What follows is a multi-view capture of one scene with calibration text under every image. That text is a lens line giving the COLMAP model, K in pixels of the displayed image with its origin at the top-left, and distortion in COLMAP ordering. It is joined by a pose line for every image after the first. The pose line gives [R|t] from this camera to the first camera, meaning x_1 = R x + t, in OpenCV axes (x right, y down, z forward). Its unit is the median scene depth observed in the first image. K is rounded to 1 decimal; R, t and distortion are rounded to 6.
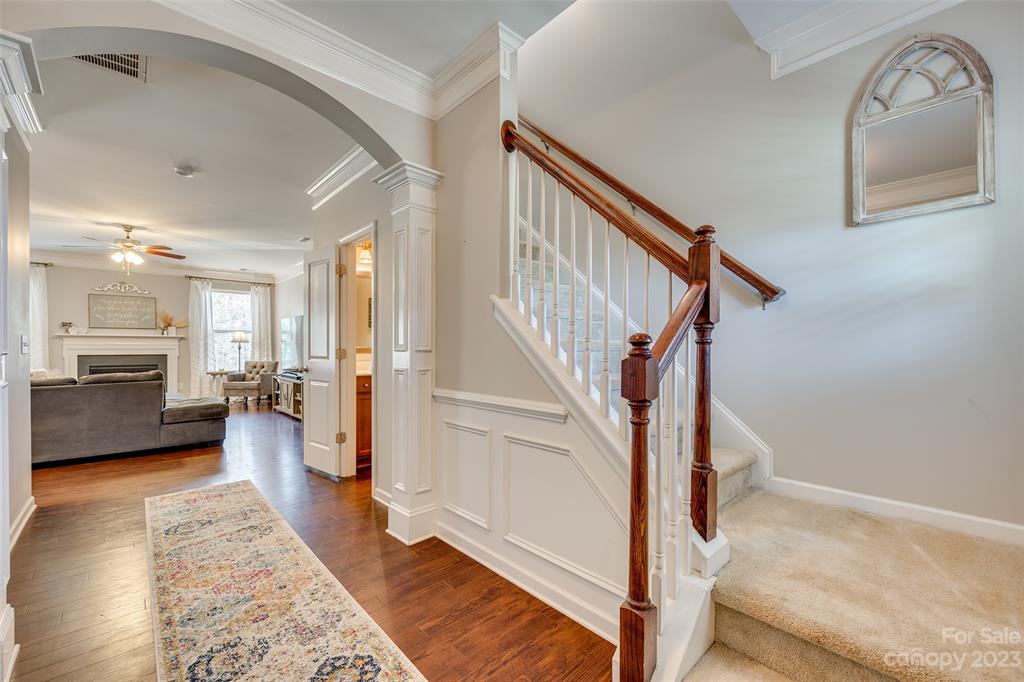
lens RADIAL K [[418.2, 0, 518.5], [0, 418.2, 349.8], [0, 0, 1]] dist [-0.003919, -0.000769]
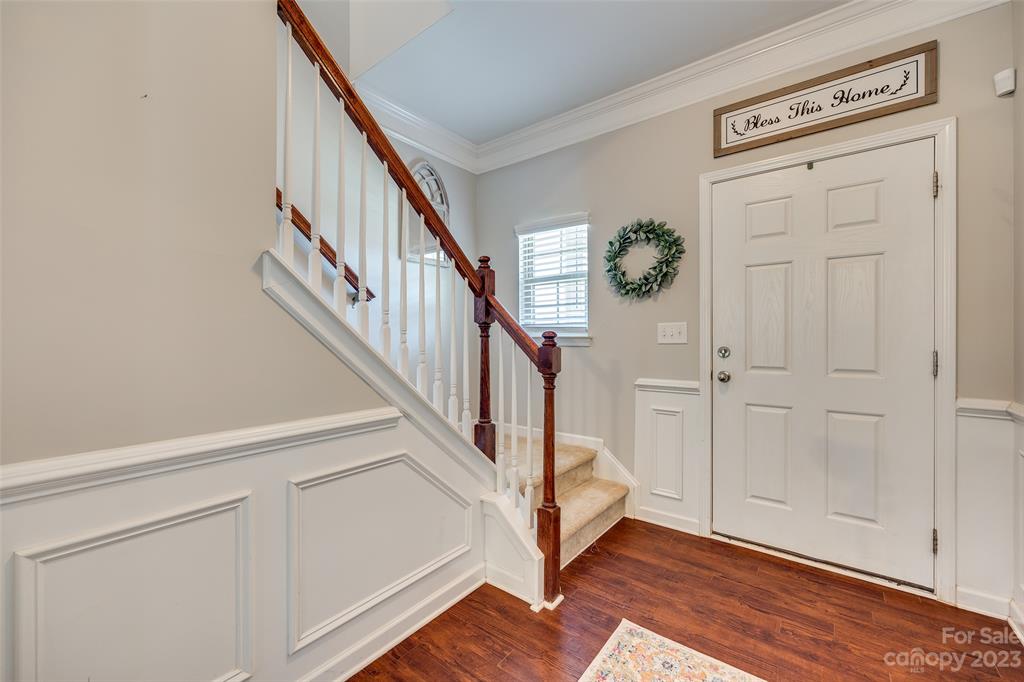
lens RADIAL K [[413.5, 0, 509.5], [0, 413.5, 337.7], [0, 0, 1]] dist [-0.001354, -0.000089]
pose [[-0.149161, 0.001522, 0.988812, -0.202405], [0.007400, 0.999973, -0.000423, -0.002350], [-0.988785, 0.007255, -0.149168, 0.229485]]
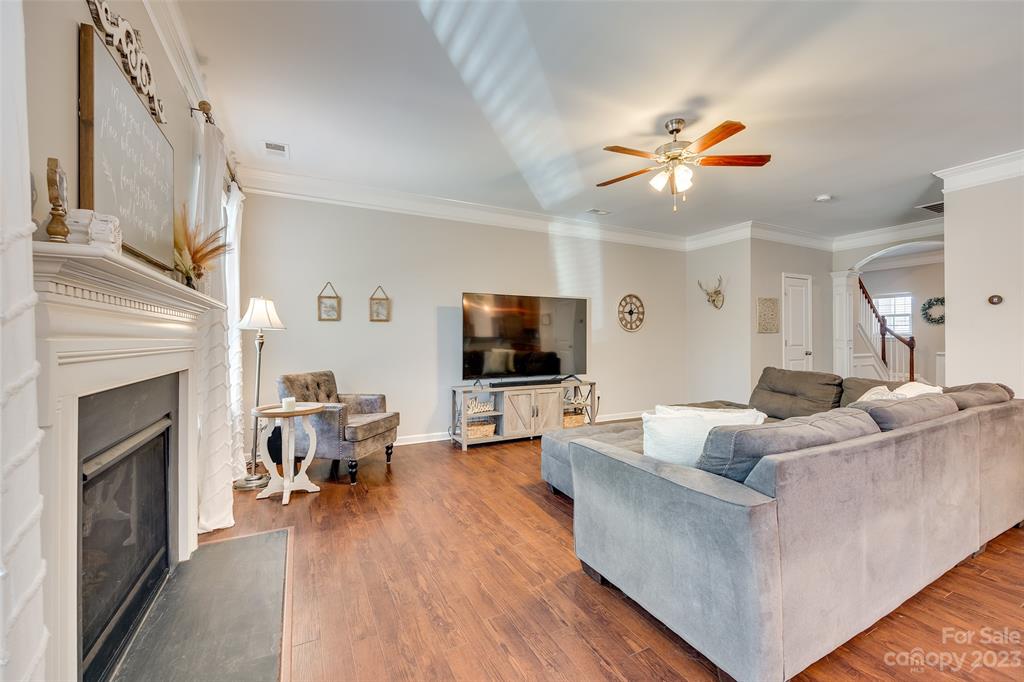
lens RADIAL K [[413.1, 0, 511.1], [0, 413.1, 336.5], [0, 0, 1]] dist [-0.003133, -0.000310]
pose [[0.280444, 0.004932, 0.959858, -1.178771], [0.008905, 0.999930, -0.007740, -0.007067], [-0.959829, 0.010718, 0.280381, 0.817154]]
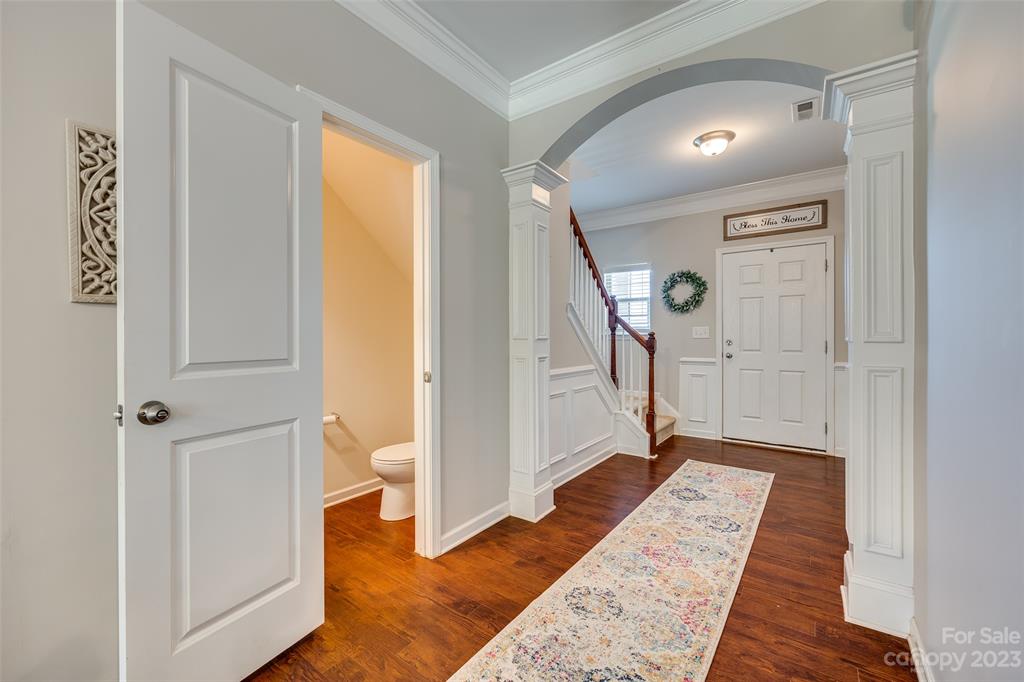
lens RADIAL K [[413.1, 0, 511.1], [0, 413.1, 336.5], [0, 0, 1]] dist [-0.003133, -0.000310]
pose [[-0.173573, -0.000240, 0.984821, -0.466945], [0.008846, 0.999959, 0.001803, -0.003040], [-0.984781, 0.009025, -0.173564, 0.449826]]
